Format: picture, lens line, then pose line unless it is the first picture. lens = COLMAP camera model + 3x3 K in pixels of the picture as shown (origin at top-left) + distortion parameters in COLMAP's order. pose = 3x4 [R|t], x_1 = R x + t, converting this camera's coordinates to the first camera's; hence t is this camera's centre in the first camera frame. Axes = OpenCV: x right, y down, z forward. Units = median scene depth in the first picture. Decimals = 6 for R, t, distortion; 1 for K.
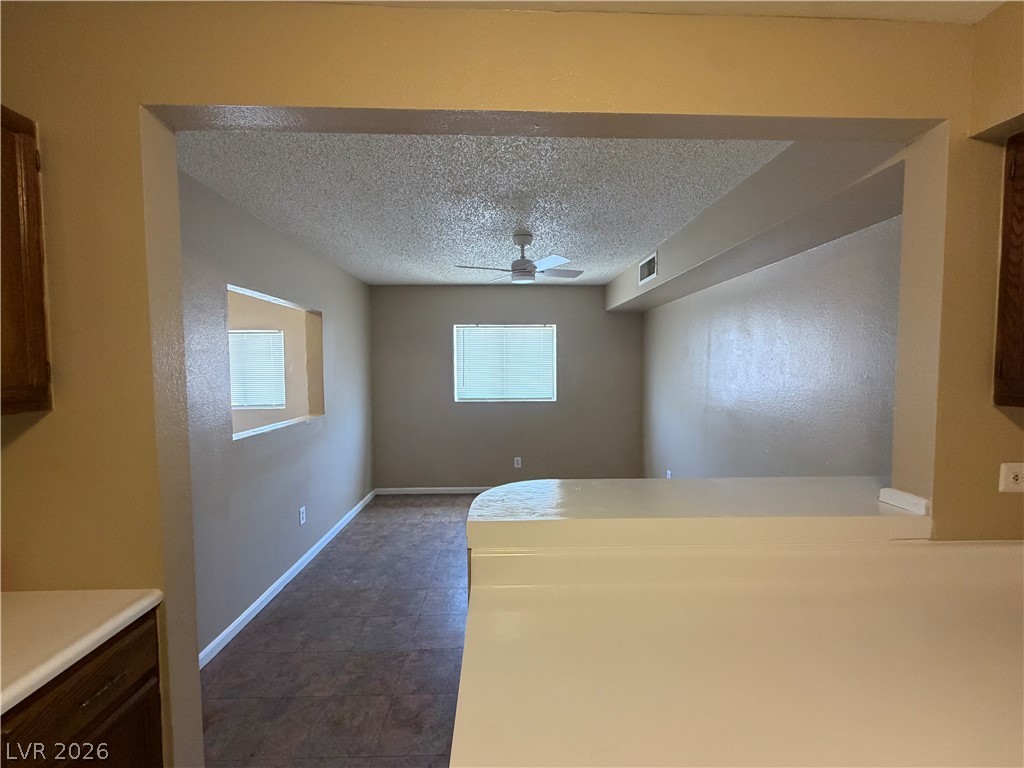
lens RADIAL K [[410.1, 0, 512.6], [0, 410.1, 385.2], [0, 0, 1]] dist [0.001765, -0.000357]
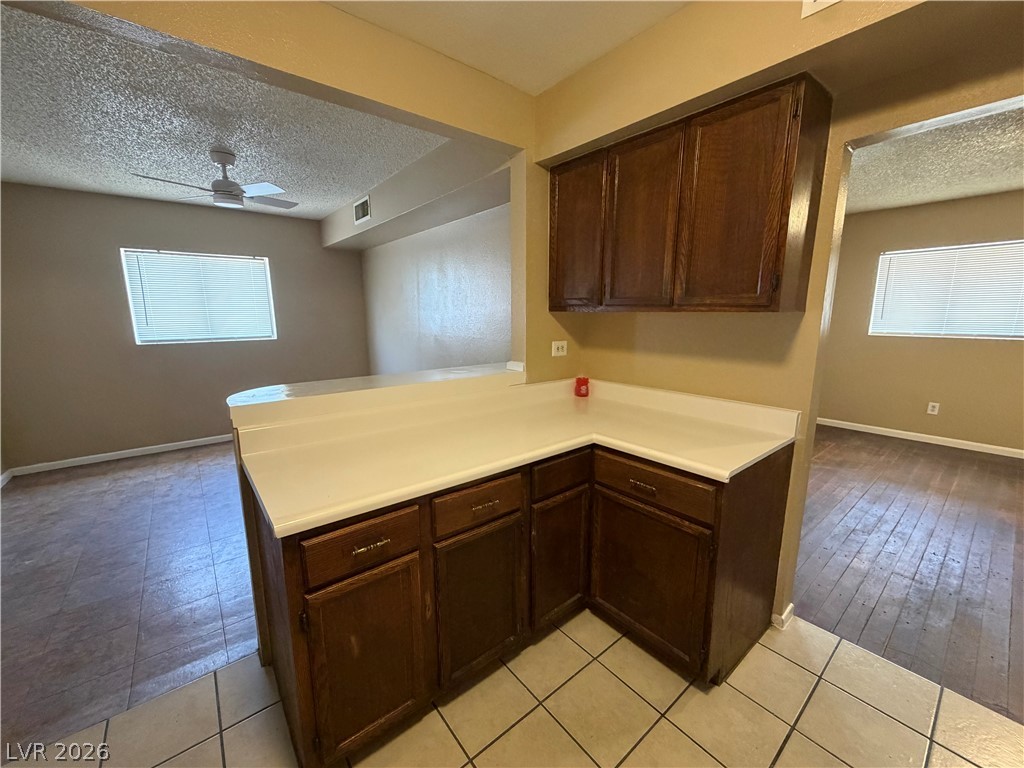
lens RADIAL K [[410.1, 0, 512.8], [0, 410.1, 385.7], [0, 0, 1]] dist [0.001765, -0.000357]
pose [[0.796582, -0.108678, 0.594682, -0.054260], [0.030621, 0.989699, 0.139850, 0.041056], [-0.603754, -0.093192, 0.791704, -0.160571]]
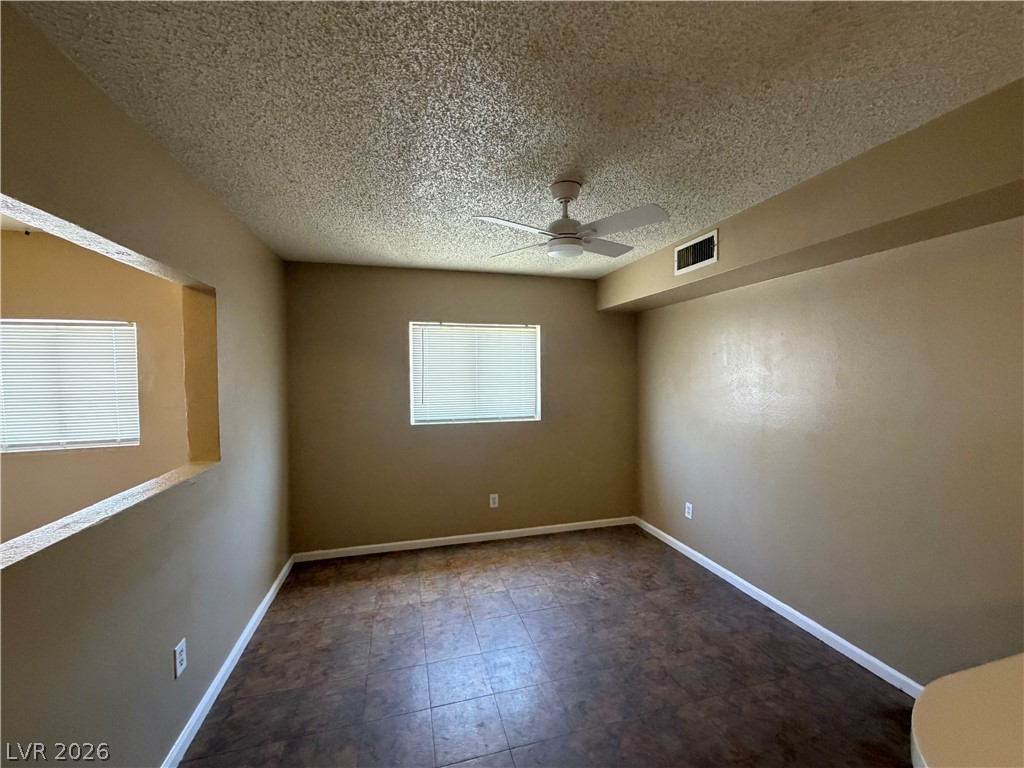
lens RADIAL K [[410.1, 0, 513.4], [0, 410.1, 385.5], [0, 0, 1]] dist [0.001765, -0.000357]
pose [[0.971610, -0.006983, 0.236485, -0.190931], [0.011108, 0.999808, -0.016114, -0.024250], [-0.236327, 0.018283, 0.971501, 0.329504]]
